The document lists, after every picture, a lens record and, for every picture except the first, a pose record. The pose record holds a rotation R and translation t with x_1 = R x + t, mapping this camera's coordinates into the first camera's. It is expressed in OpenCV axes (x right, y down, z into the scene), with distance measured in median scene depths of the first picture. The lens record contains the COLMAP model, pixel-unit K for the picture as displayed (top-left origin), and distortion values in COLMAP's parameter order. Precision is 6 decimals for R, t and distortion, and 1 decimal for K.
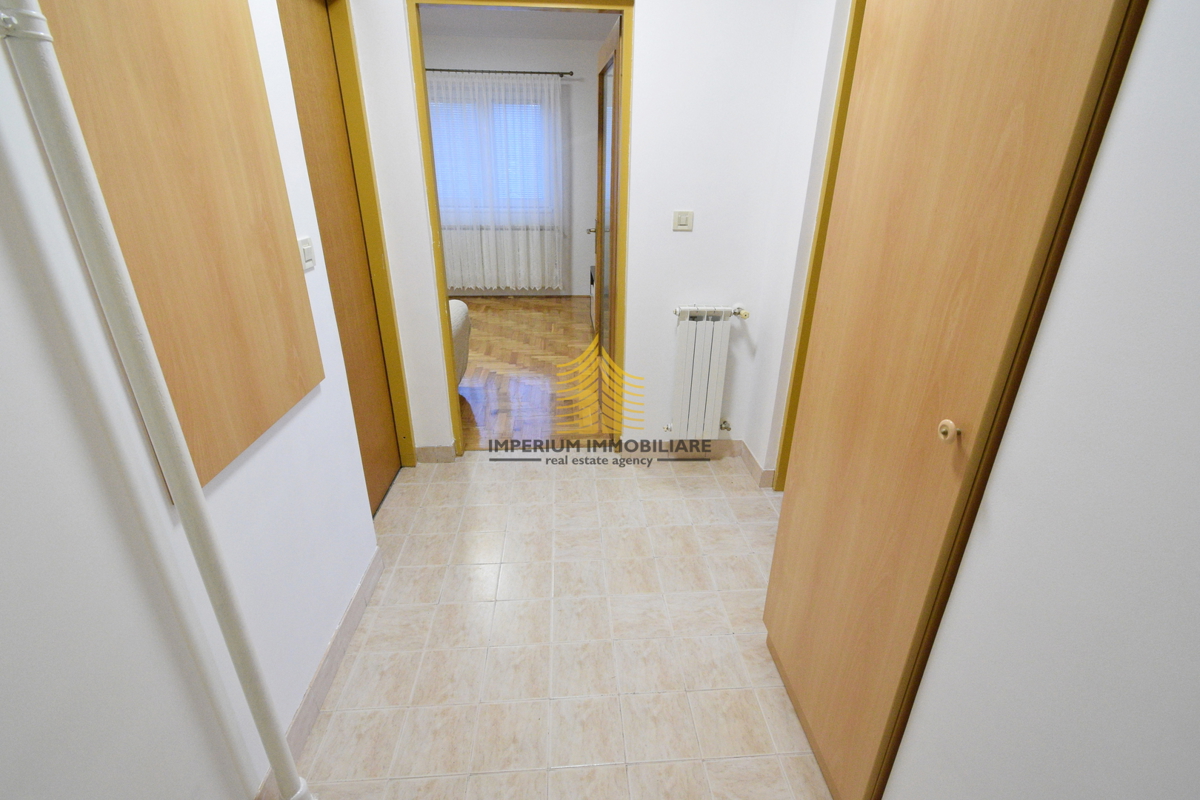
lens RADIAL K [[534.9, 0, 600.0], [0, 534.9, 400.0], [0, 0, 1]] dist [0.000983, -0.000082]
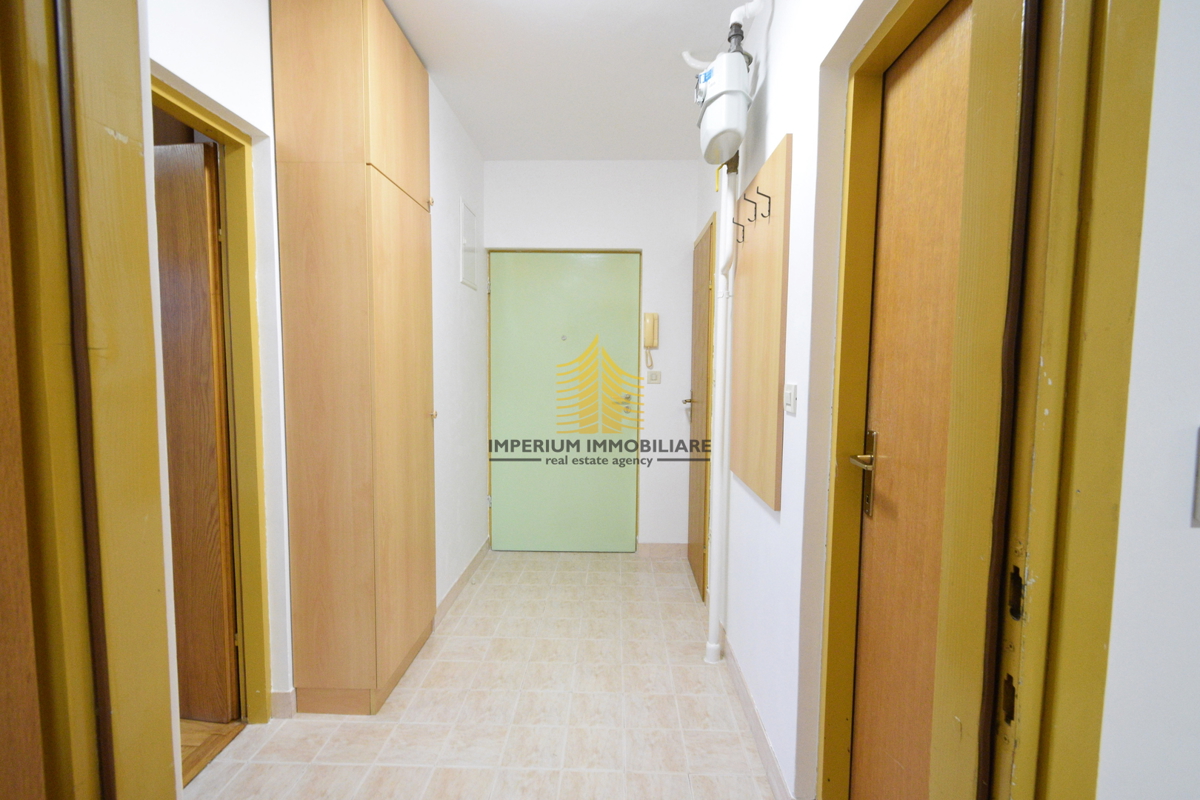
lens RADIAL K [[534.9, 0, 600.0], [0, 534.9, 400.0], [0, 0, 1]] dist [0.000983, -0.000082]
pose [[-0.995119, -0.028259, 0.094554, -0.244618], [0.018150, 0.889370, 0.456828, -0.640059], [-0.097003, 0.456314, -0.884515, 1.668236]]
